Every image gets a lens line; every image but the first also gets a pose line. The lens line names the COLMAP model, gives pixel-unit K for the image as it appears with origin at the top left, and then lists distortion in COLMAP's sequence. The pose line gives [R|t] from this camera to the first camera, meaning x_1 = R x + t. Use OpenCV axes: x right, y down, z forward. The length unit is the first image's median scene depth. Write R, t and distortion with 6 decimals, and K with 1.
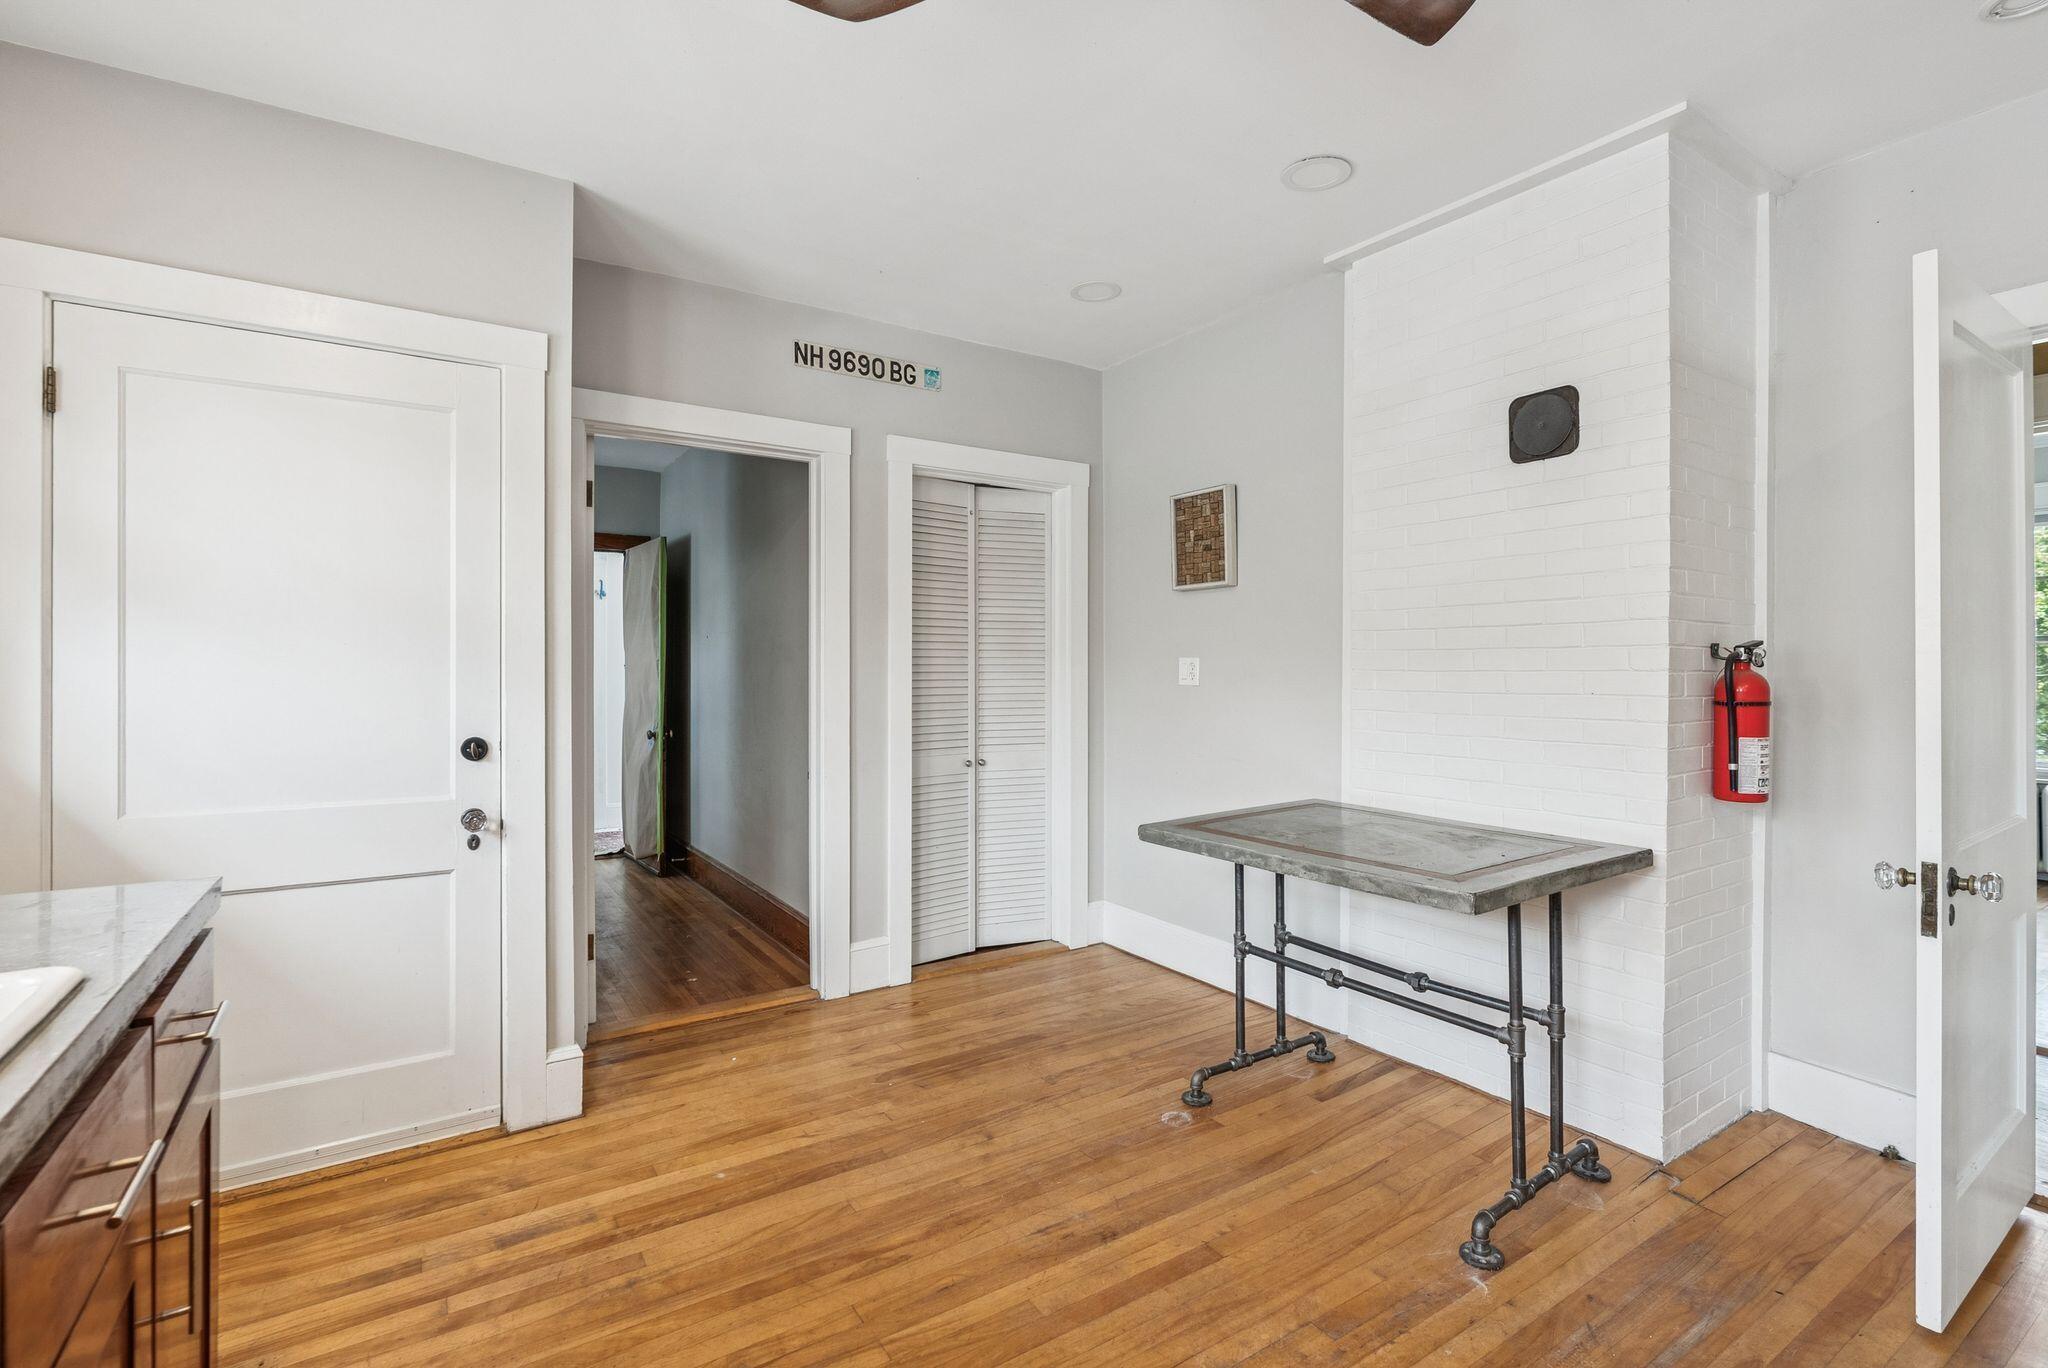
lens RADIAL K [[934.1, 0, 1019.1], [0, 934.1, 665.9], [0, 0, 1]] dist [-0.015938, 0.004412]
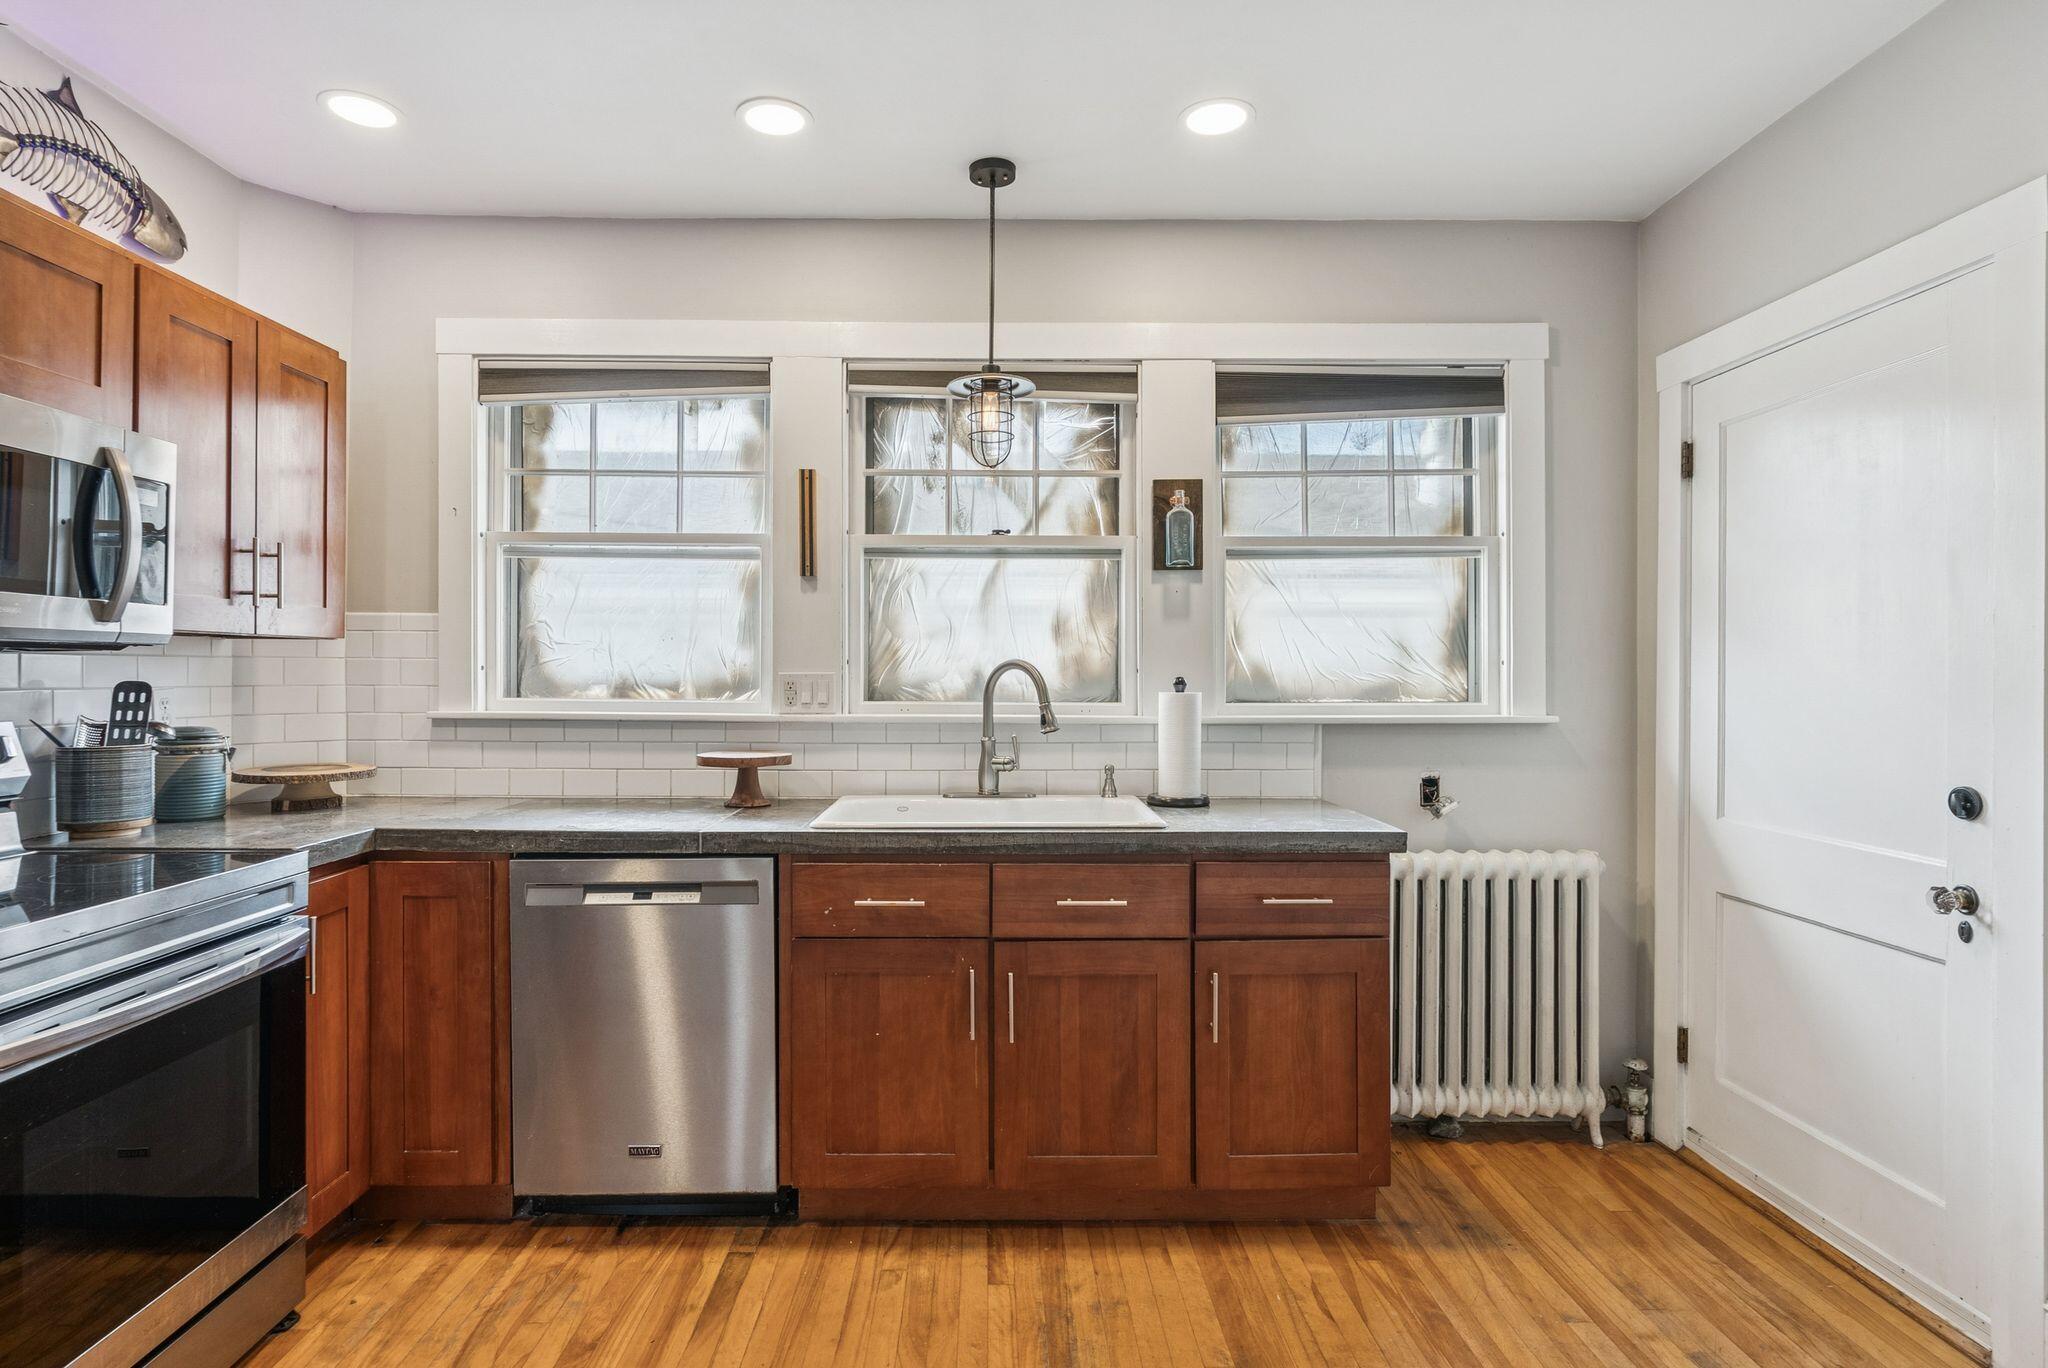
lens RADIAL K [[1053.5, 0, 980.4], [0, 1053.5, 675.0], [0, 0, 1]] dist [-0.011461, 0.002085]
pose [[-0.550298, -0.002277, -0.834965, 0.585194], [-0.006018, 0.999981, 0.001239, -0.008228], [0.834947, 0.005707, -0.550301, 0.911157]]
